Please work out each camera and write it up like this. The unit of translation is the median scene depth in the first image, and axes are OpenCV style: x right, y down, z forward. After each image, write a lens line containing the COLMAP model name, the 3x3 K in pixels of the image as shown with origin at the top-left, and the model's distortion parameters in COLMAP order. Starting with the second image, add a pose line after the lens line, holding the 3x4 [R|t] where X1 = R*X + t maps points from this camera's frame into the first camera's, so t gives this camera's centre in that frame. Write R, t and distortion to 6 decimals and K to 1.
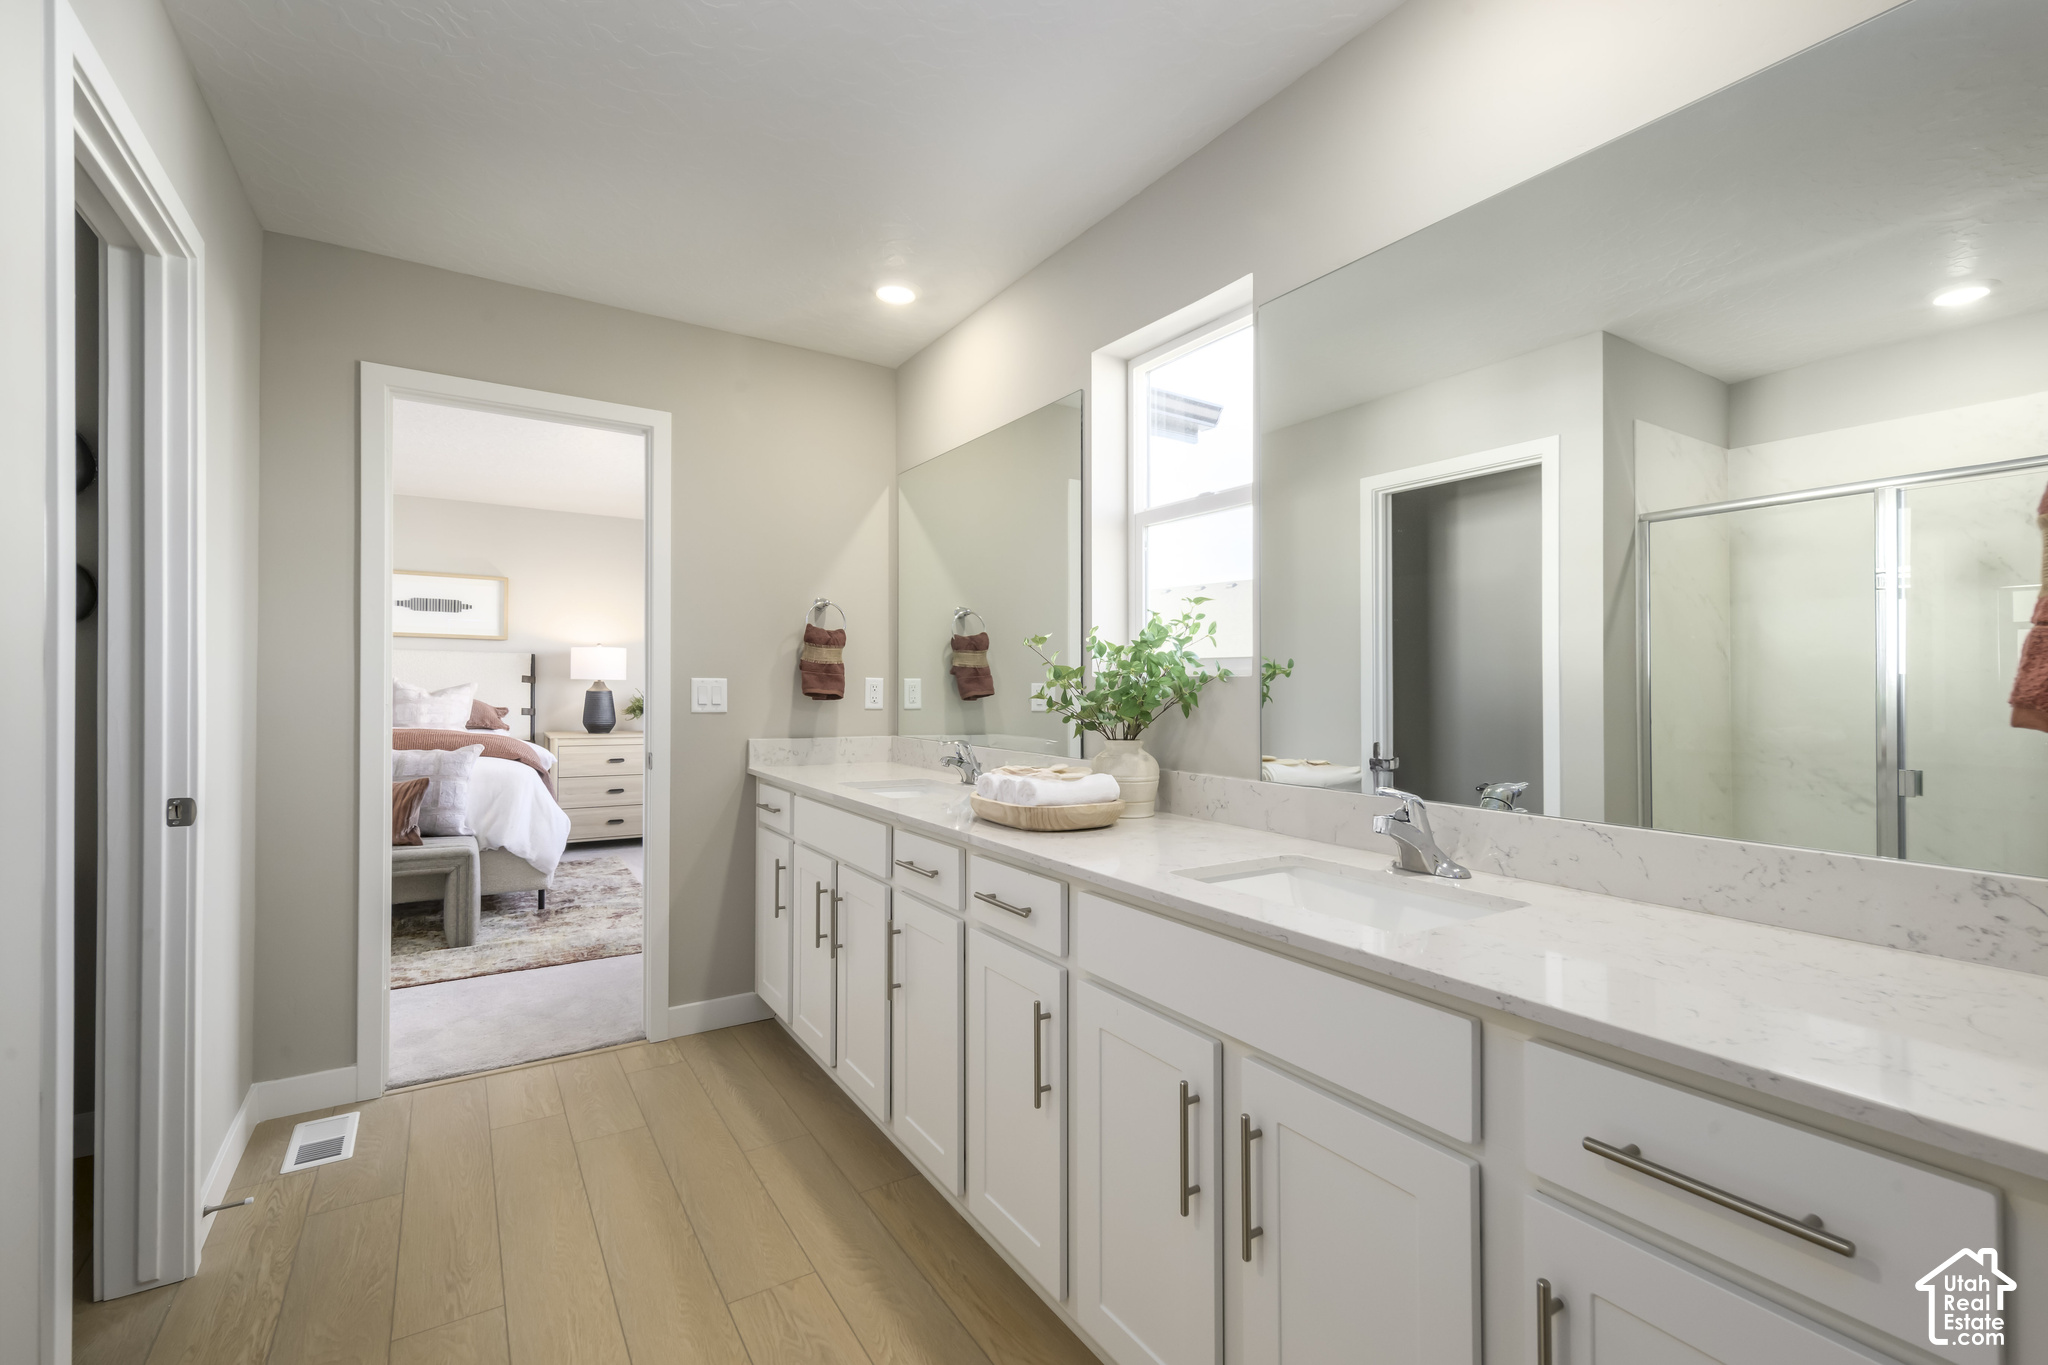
lens RADIAL K [[876.4, 0, 1027.4], [0, 876.4, 665.3], [0, 0, 1]] dist [-0.001392, -0.000202]
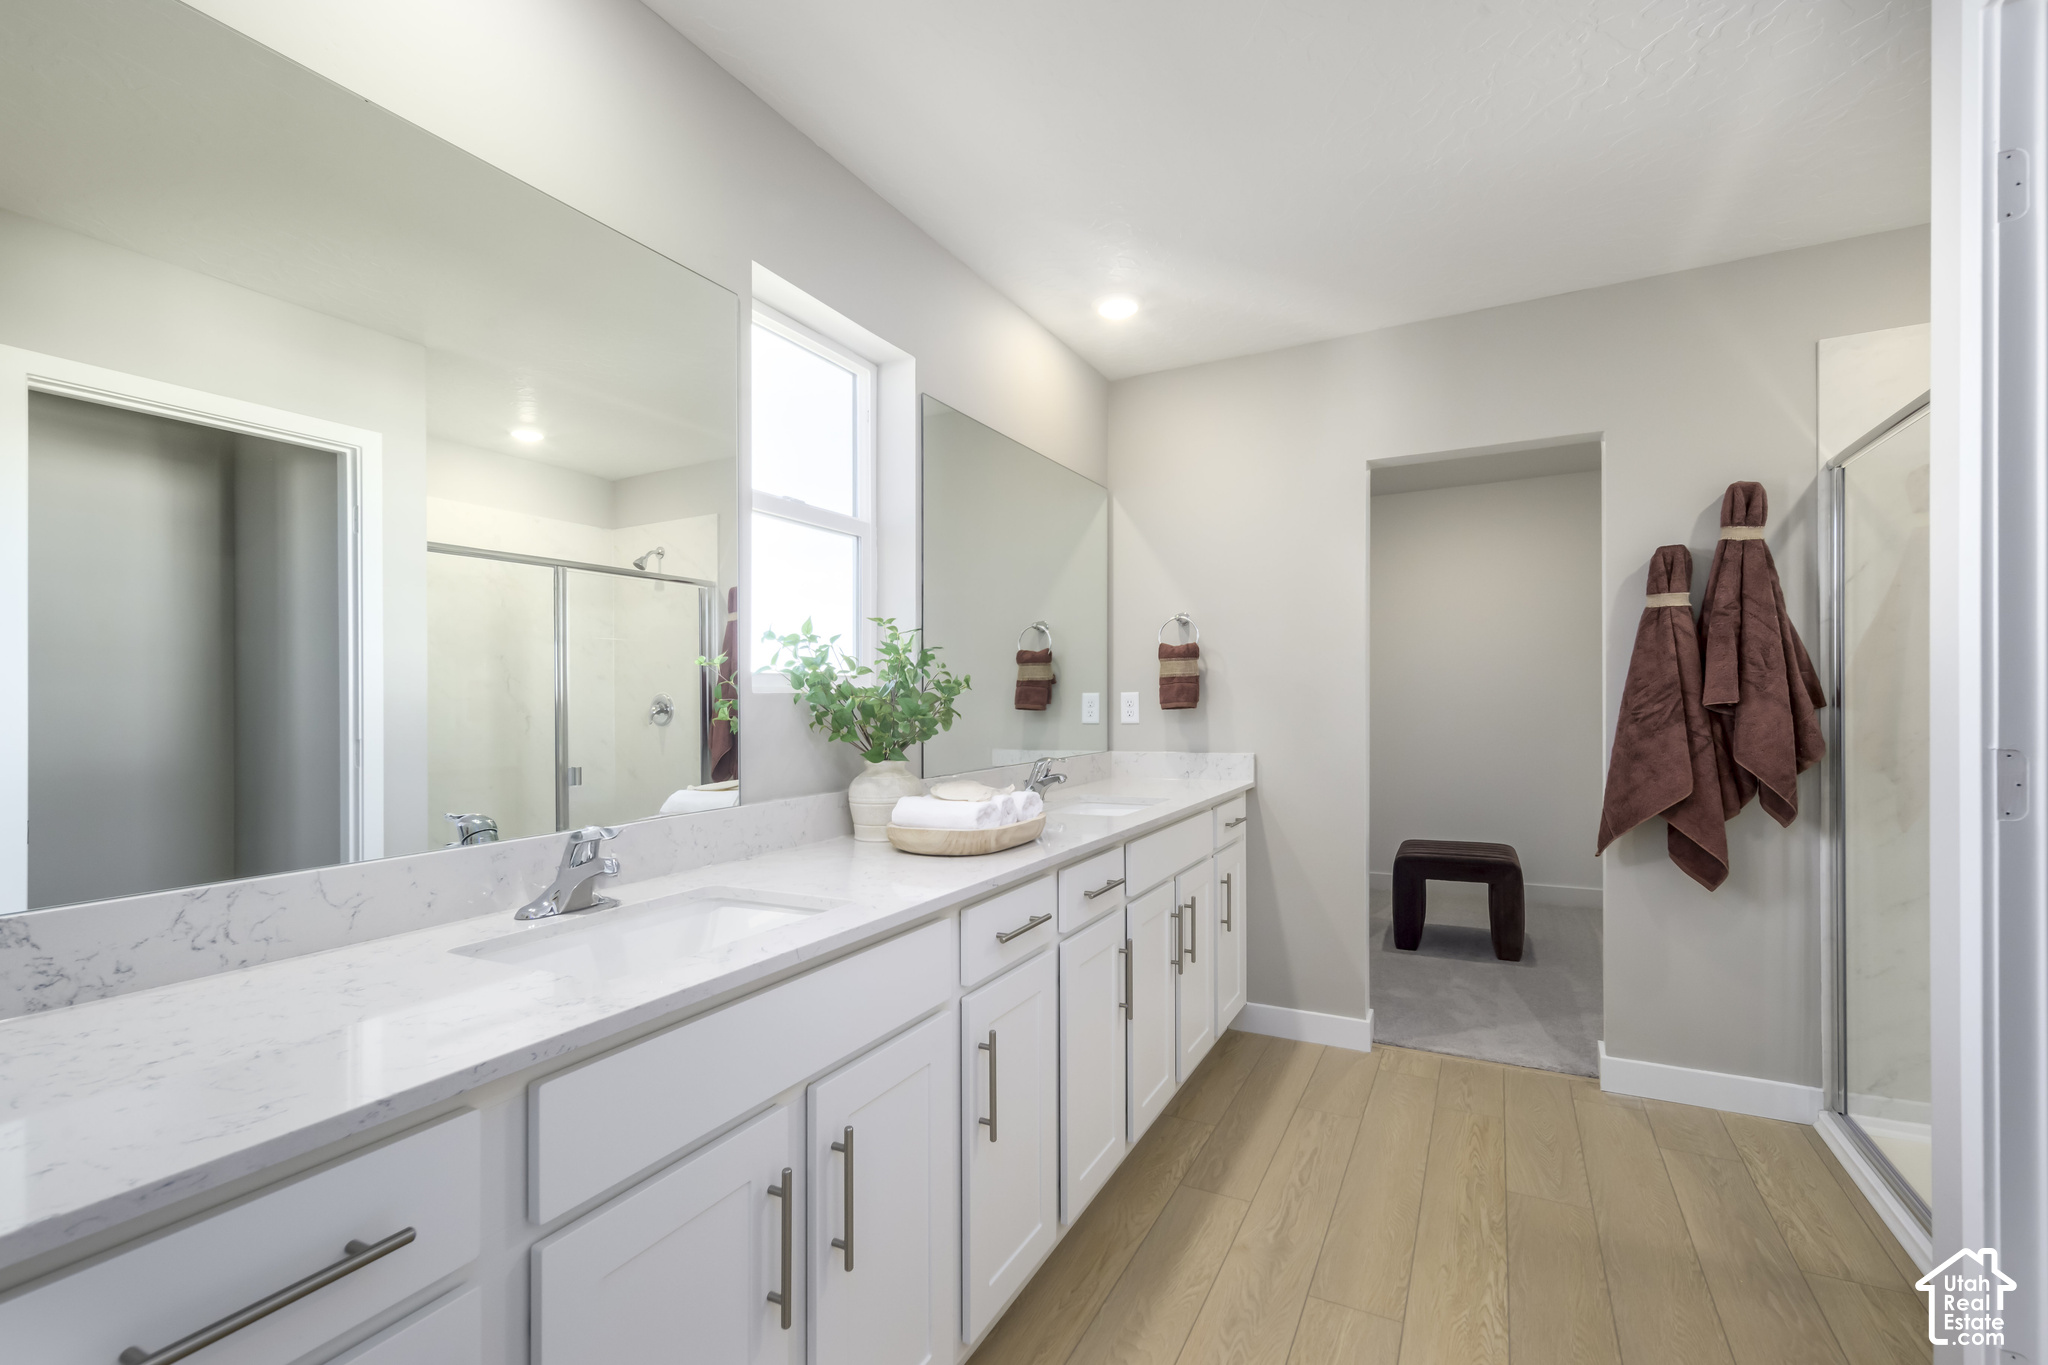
lens RADIAL K [[891.9, 0, 1030.2], [0, 891.9, 709.4], [0, 0, 1]] dist [0.000937, 0.000081]
pose [[-0.488619, -0.001649, 0.872496, -0.942824], [-0.004761, 0.999988, -0.000776, 0.033881], [-0.872484, -0.004533, -0.488621, 1.554809]]
